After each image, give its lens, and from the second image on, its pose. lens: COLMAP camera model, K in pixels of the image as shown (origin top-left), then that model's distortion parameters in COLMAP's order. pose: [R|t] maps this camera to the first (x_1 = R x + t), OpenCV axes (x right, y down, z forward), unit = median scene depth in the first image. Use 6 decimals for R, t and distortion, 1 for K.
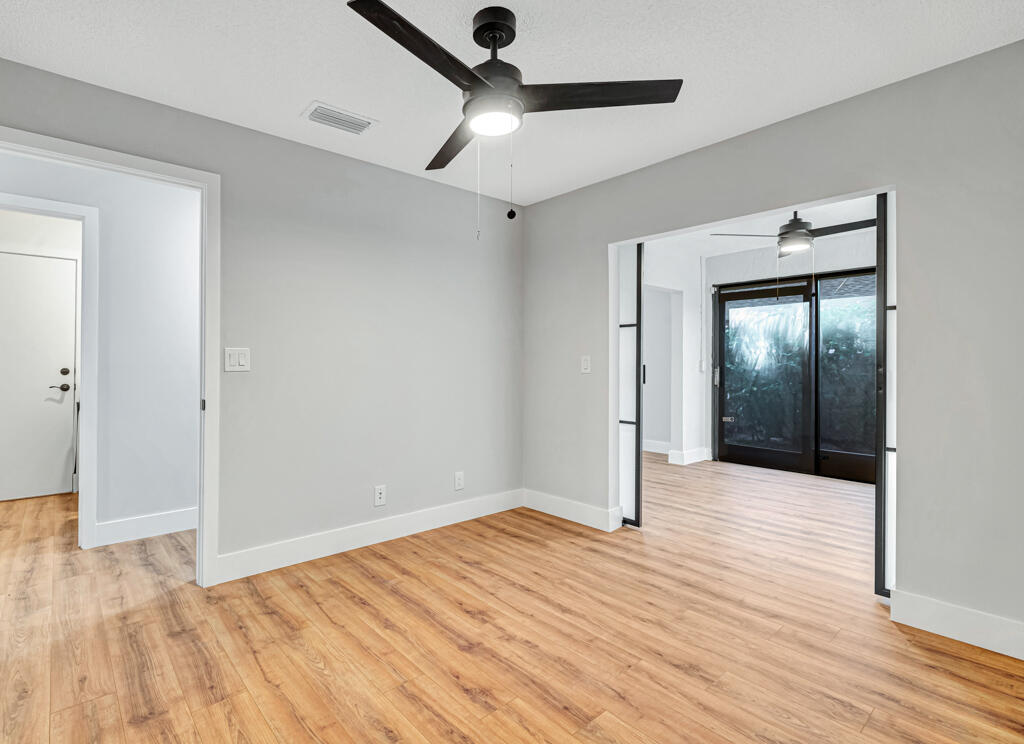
lens RADIAL K [[510.9, 0, 508.1], [0, 510.9, 361.4], [0, 0, 1]] dist [-0.019928, -0.001039]
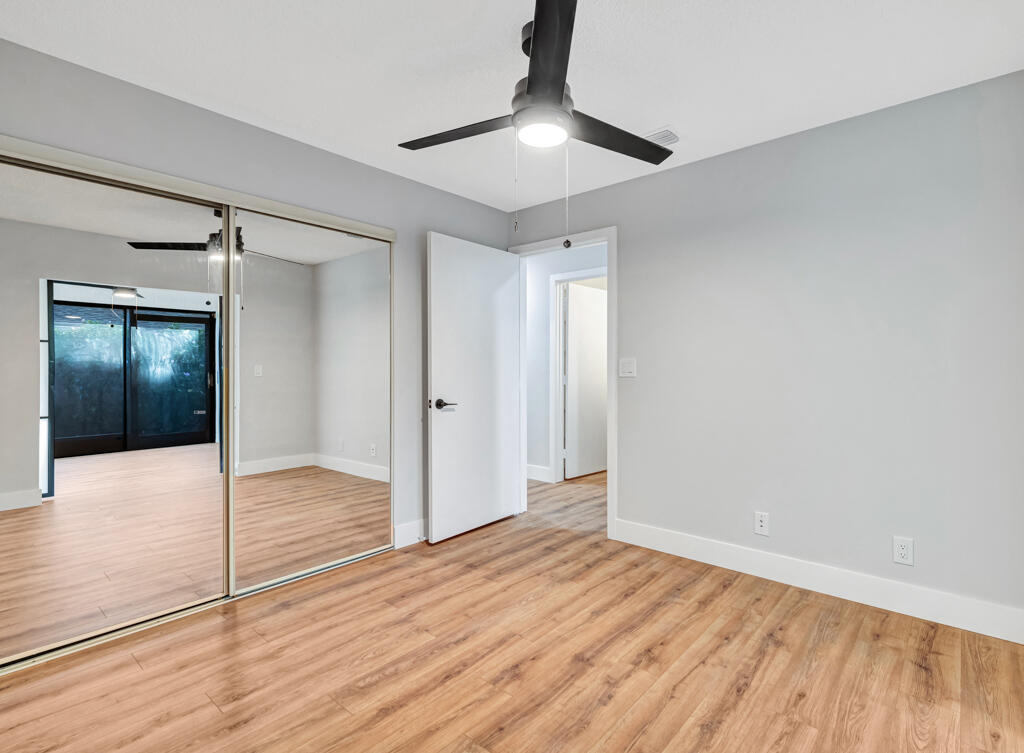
lens RADIAL K [[506.8, 0, 514.1], [0, 506.8, 377.0], [0, 0, 1]] dist [-0.022220, 0.000325]
pose [[0.123801, 0.027502, -0.991926, 0.725830], [-0.008513, 0.999609, 0.026653, -0.013614], [0.992271, 0.005144, 0.123986, 0.618005]]
